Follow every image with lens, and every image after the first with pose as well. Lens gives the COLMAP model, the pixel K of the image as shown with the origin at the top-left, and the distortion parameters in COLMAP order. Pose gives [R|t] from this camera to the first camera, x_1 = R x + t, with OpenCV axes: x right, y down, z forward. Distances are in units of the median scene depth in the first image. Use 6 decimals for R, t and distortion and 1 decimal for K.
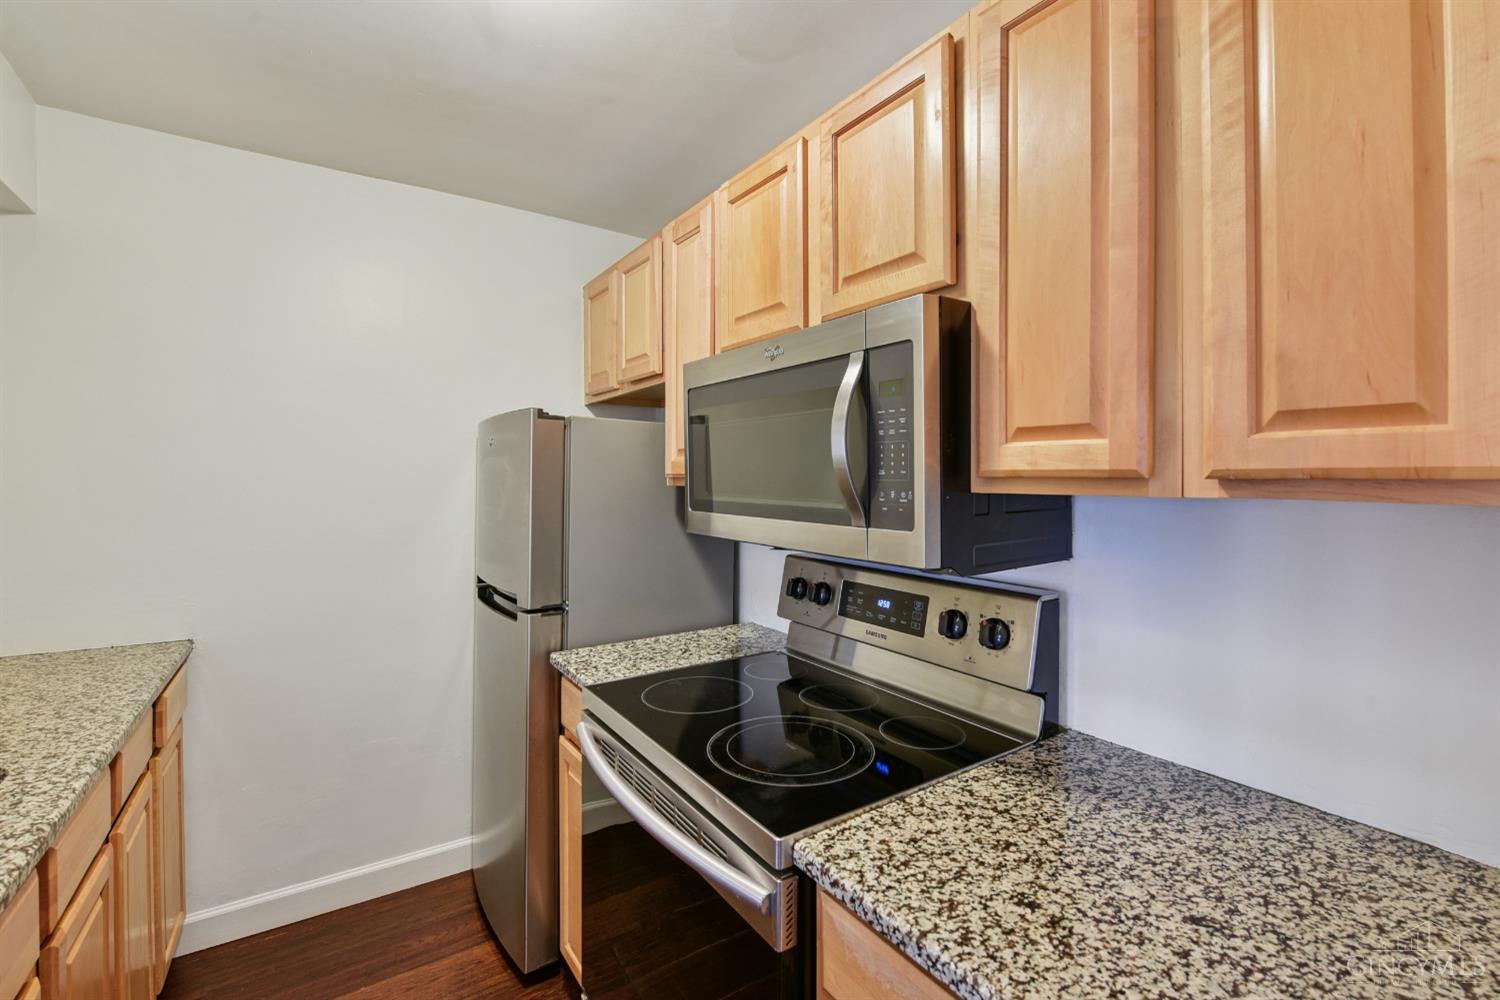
lens RADIAL K [[664.1, 0, 773.9], [0, 664.1, 477.7], [0, 0, 1]] dist [-0.005881, -0.002396]
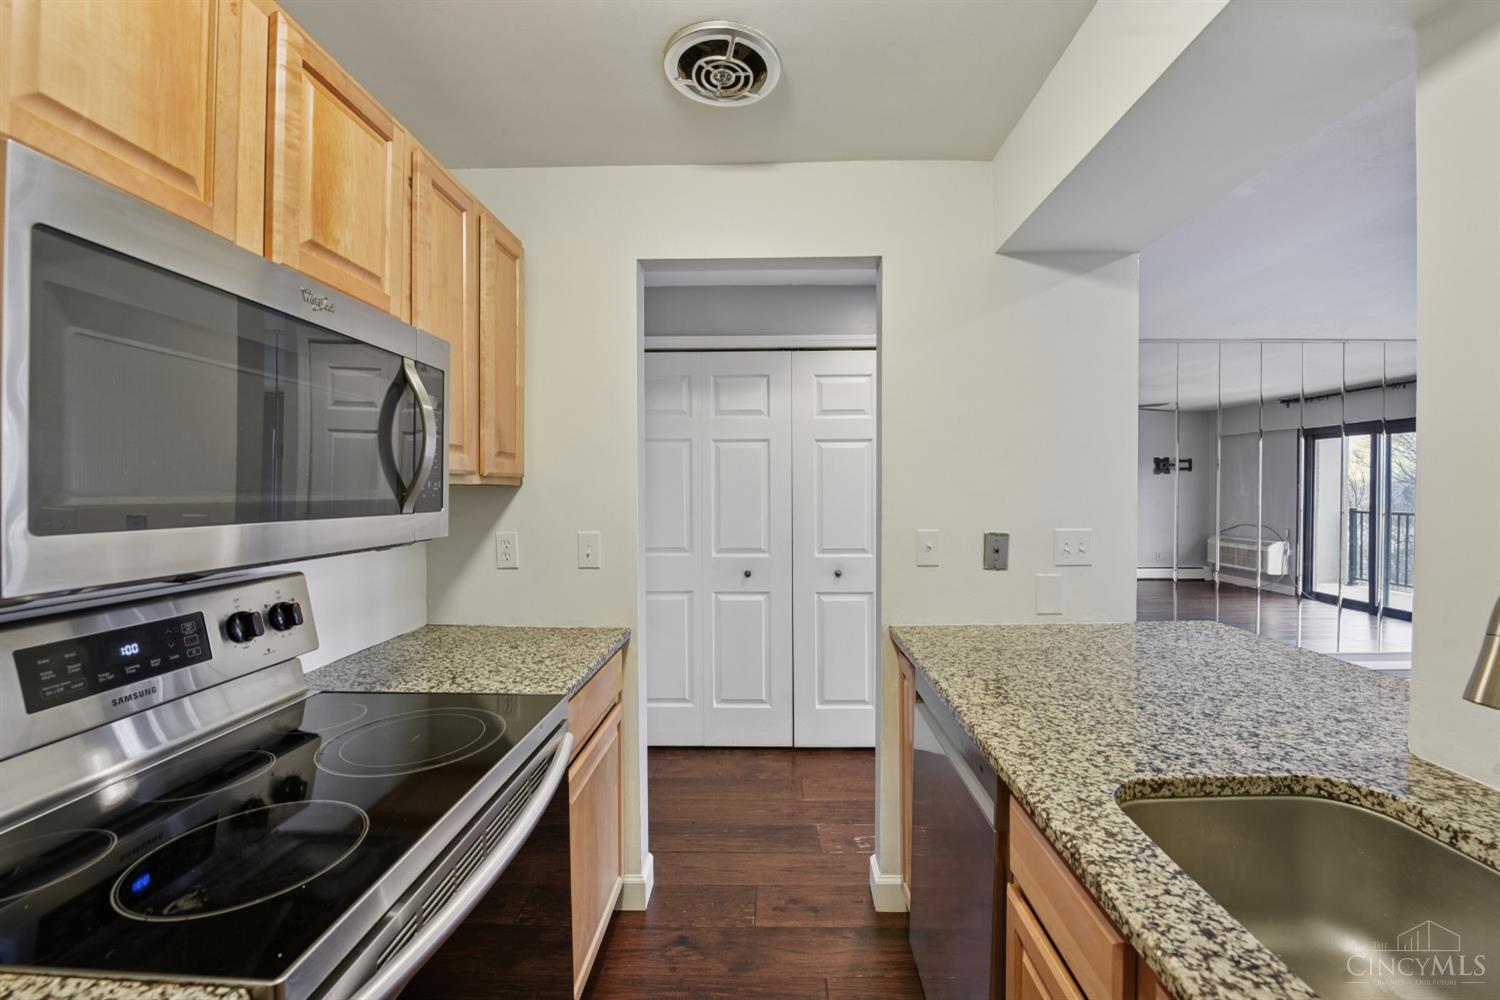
lens RADIAL K [[608.4, 0, 762.4], [0, 608.4, 498.0], [0, 0, 1]] dist [-0.011957, -0.002856]
pose [[-0.807782, -0.010486, 0.589388, -0.873588], [0.001024, 0.999815, 0.019191, 0.026263], [-0.589480, 0.016105, -0.807622, 1.337918]]
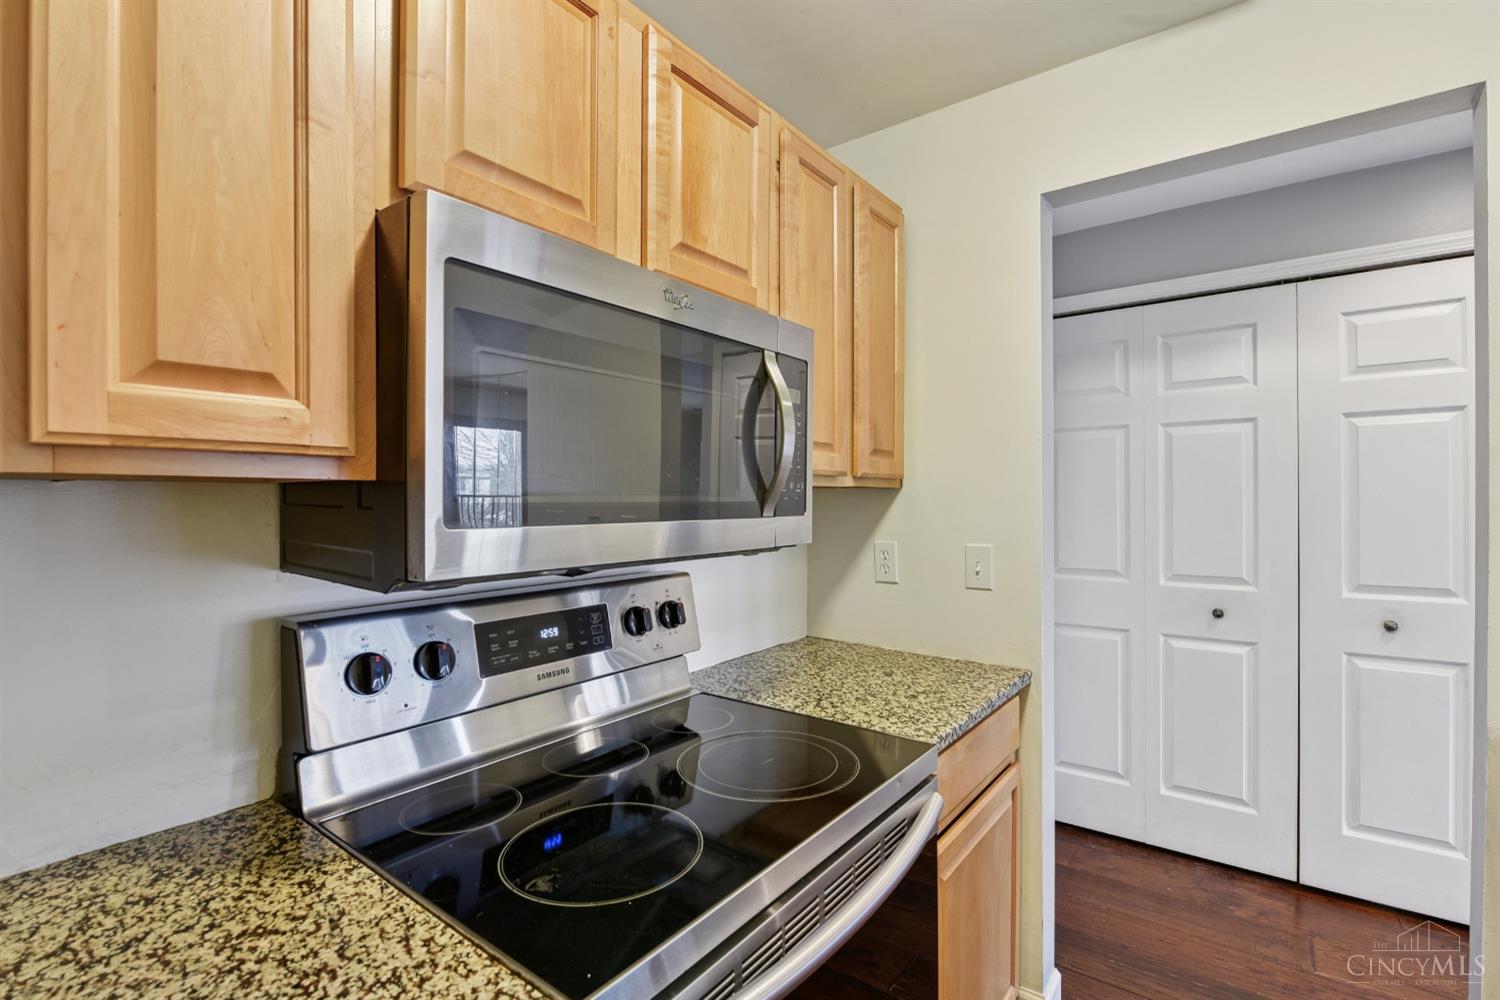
lens RADIAL K [[695.5, 0, 759.6], [0, 695.5, 501.3], [0, 0, 1]] dist [-0.005643, -0.001393]
pose [[-0.314268, -0.008745, 0.949294, -0.828182], [0.006856, 0.999911, 0.011482, 0.033072], [-0.949310, 0.010117, -0.314180, 1.232689]]
